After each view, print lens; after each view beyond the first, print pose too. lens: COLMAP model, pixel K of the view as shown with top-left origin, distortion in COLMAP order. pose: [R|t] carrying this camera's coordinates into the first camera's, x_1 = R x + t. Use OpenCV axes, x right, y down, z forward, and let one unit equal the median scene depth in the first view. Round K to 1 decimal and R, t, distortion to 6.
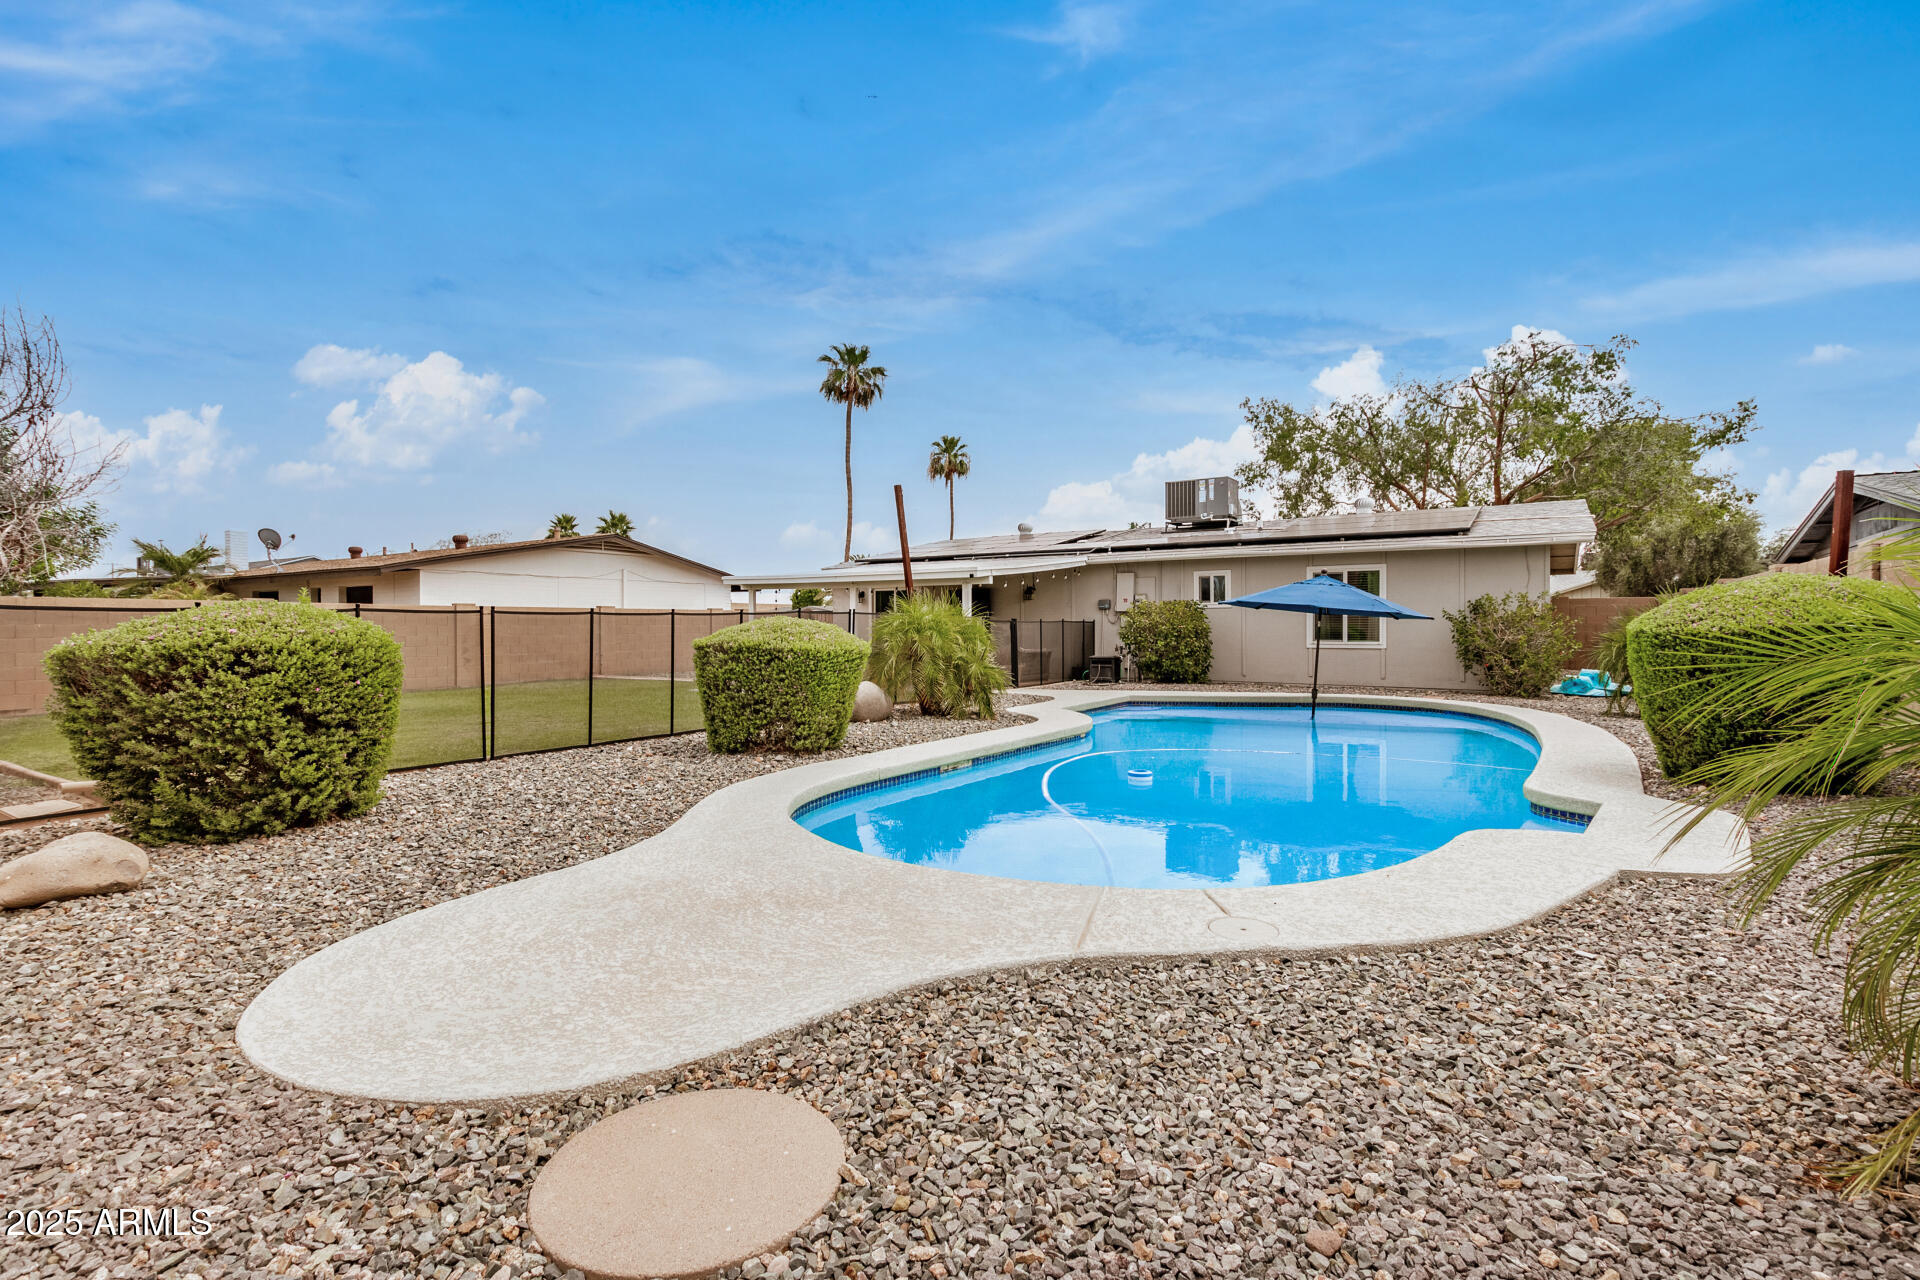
lens RADIAL K [[893.0, 0, 960.0], [0, 893.0, 640.0], [0, 0, 1]] dist [0.009999, -0.006031]
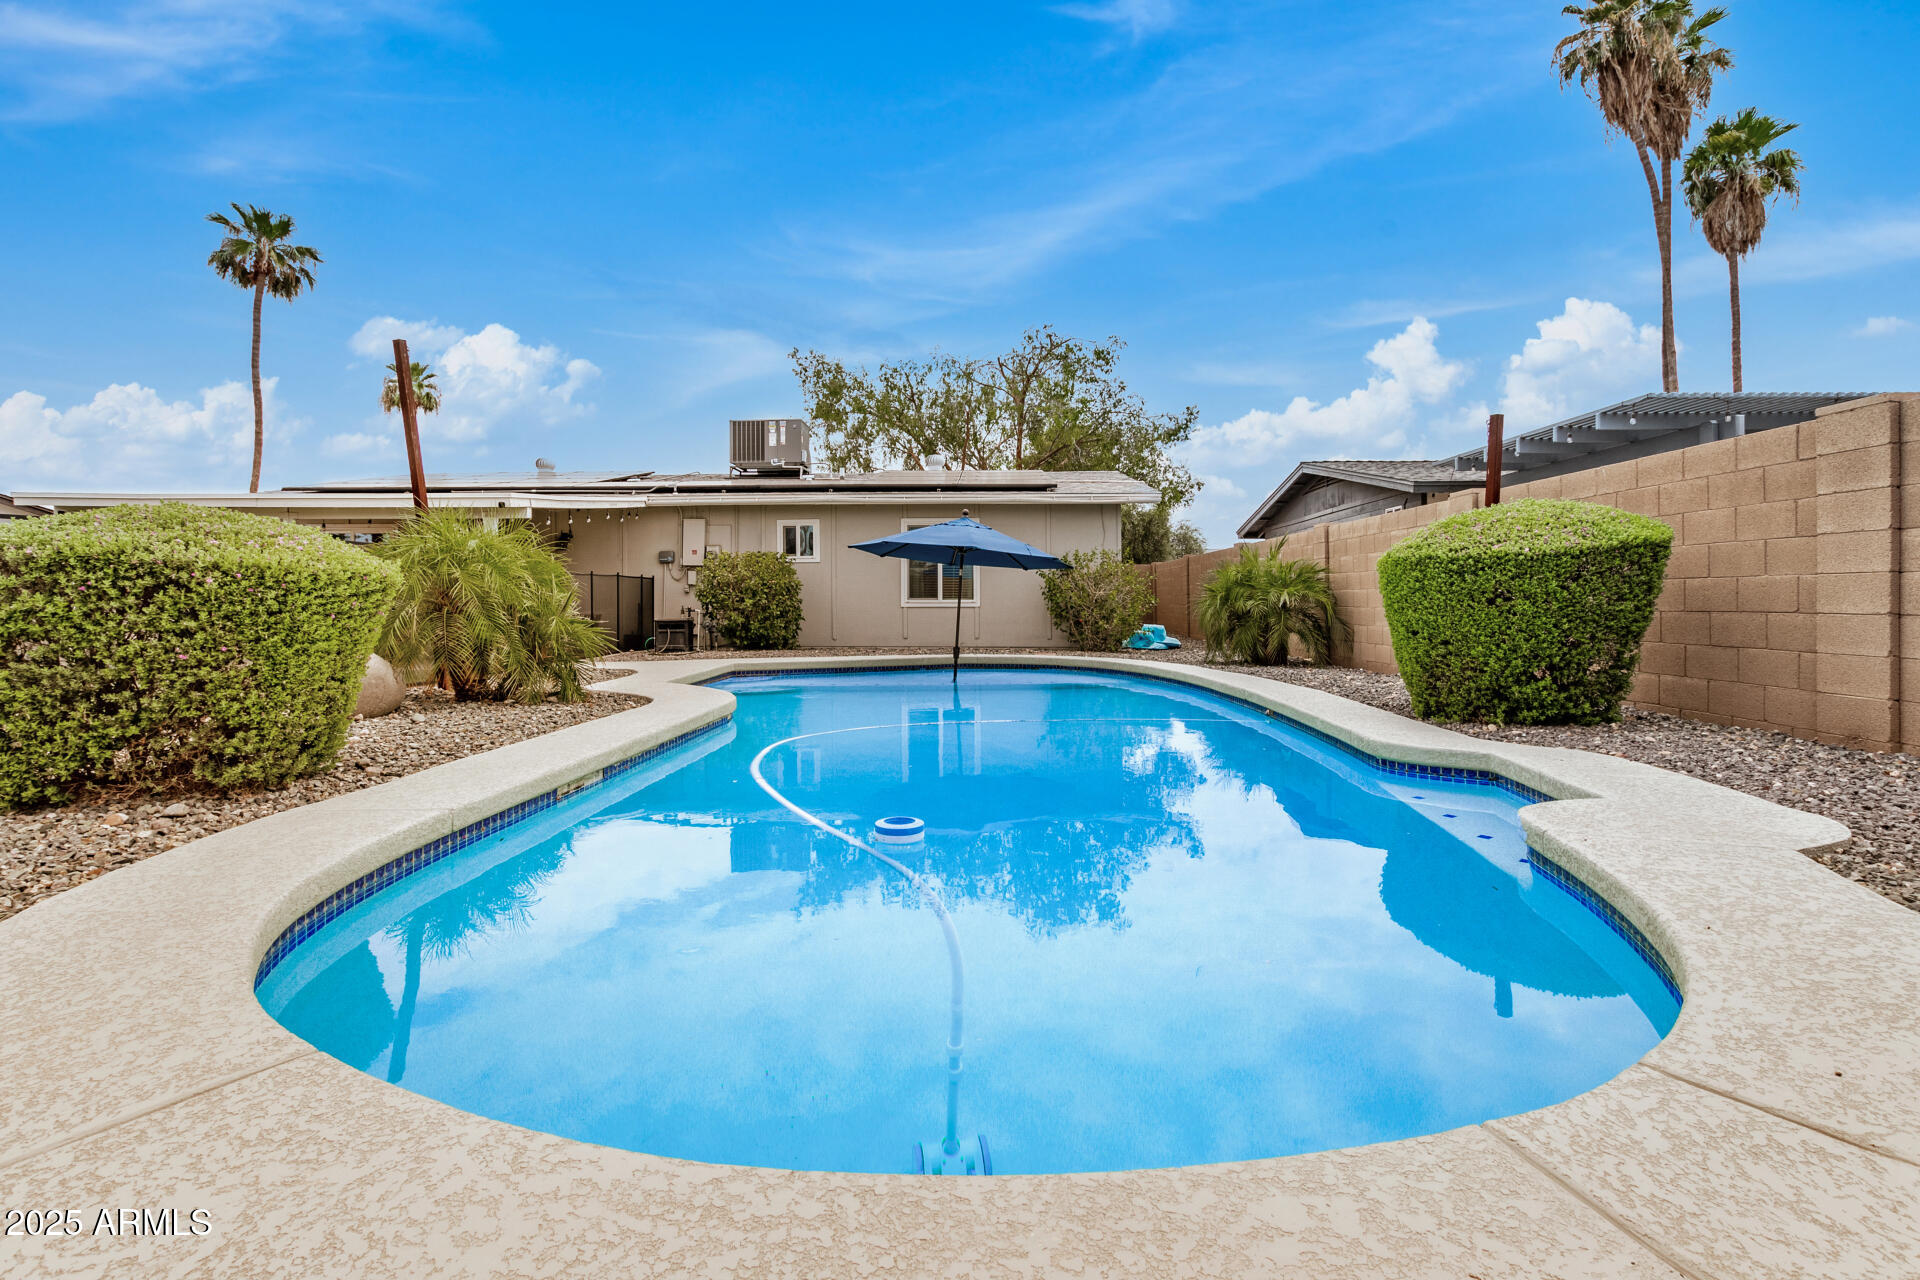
lens RADIAL K [[916.7, 0, 964.6], [0, 916.7, 592.8], [0, 0, 1]] dist [0.005614, -0.000158]
pose [[0.857197, 0.003260, 0.514978, -0.038508], [0.009053, 0.999730, -0.021398, 0.014108], [-0.514909, 0.023005, 0.856936, 0.151473]]
